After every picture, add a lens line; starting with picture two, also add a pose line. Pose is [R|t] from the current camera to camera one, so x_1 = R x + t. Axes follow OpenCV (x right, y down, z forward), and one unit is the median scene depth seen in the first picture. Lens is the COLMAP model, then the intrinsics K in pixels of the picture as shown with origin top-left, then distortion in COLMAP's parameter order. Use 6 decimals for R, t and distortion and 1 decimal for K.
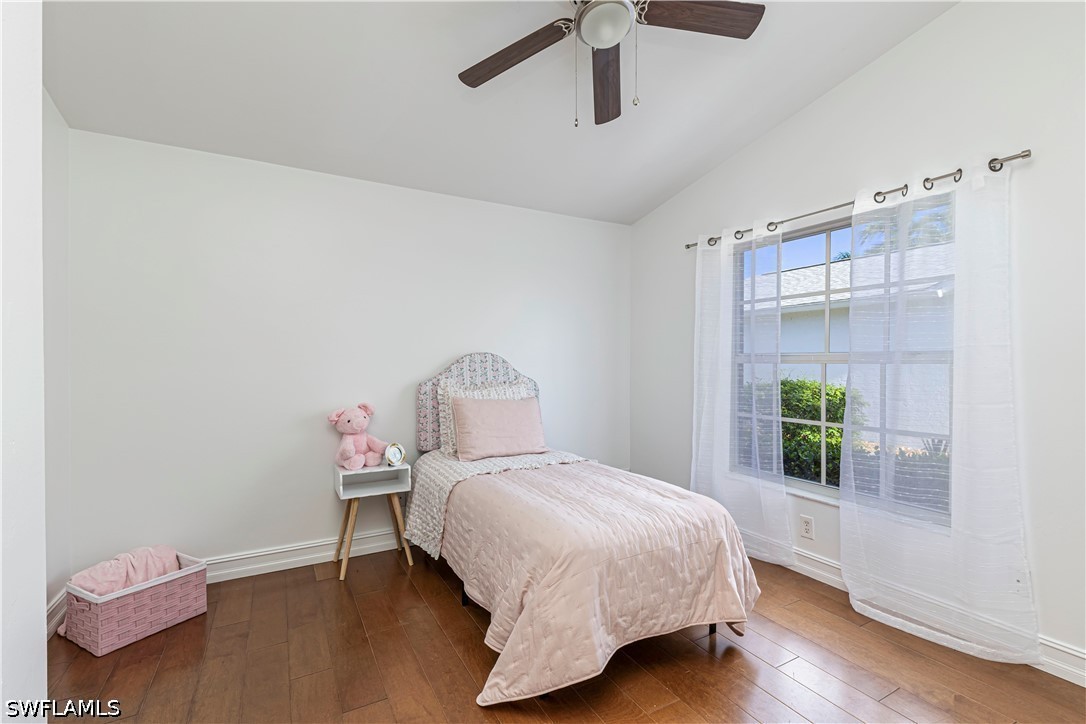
lens RADIAL K [[485.8, 0, 543.2], [0, 485.8, 361.5], [0, 0, 1]] dist [0.012654, -0.003178]
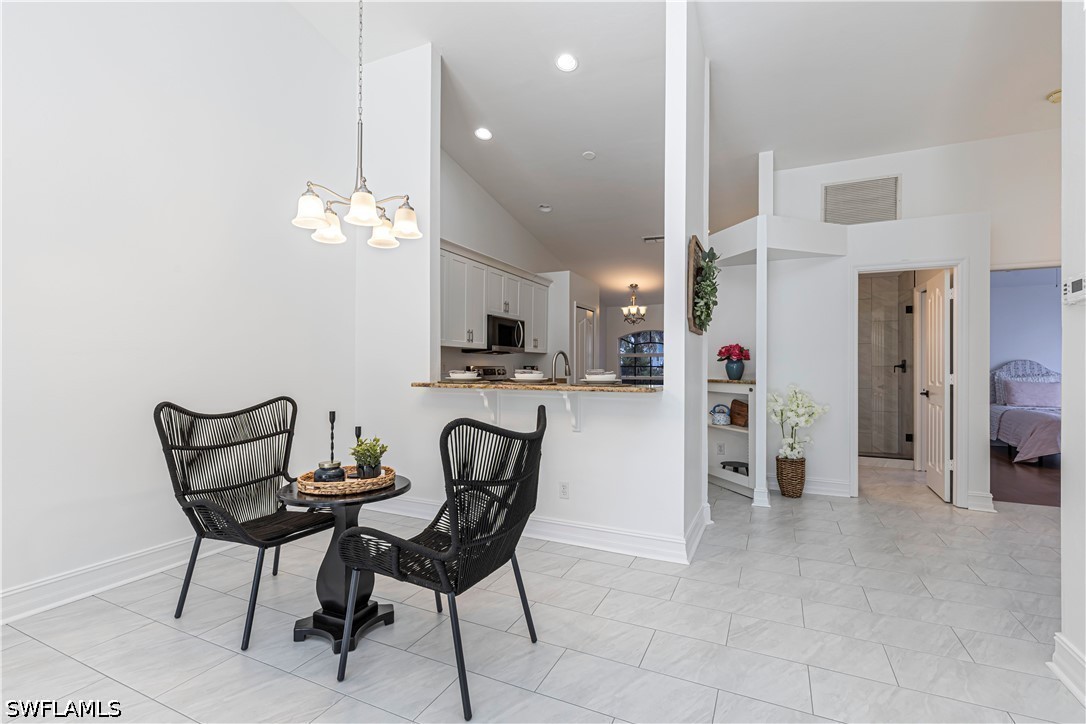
lens RADIAL K [[485.8, 0, 540.3], [0, 485.8, 363.3], [0, 0, 1]] dist [0.012654, -0.003178]
pose [[0.580128, -0.006516, -0.814499, 0.415831], [-0.004494, 0.999927, -0.011201, 0.030389], [0.814513, 0.010158, 0.580056, -2.053453]]
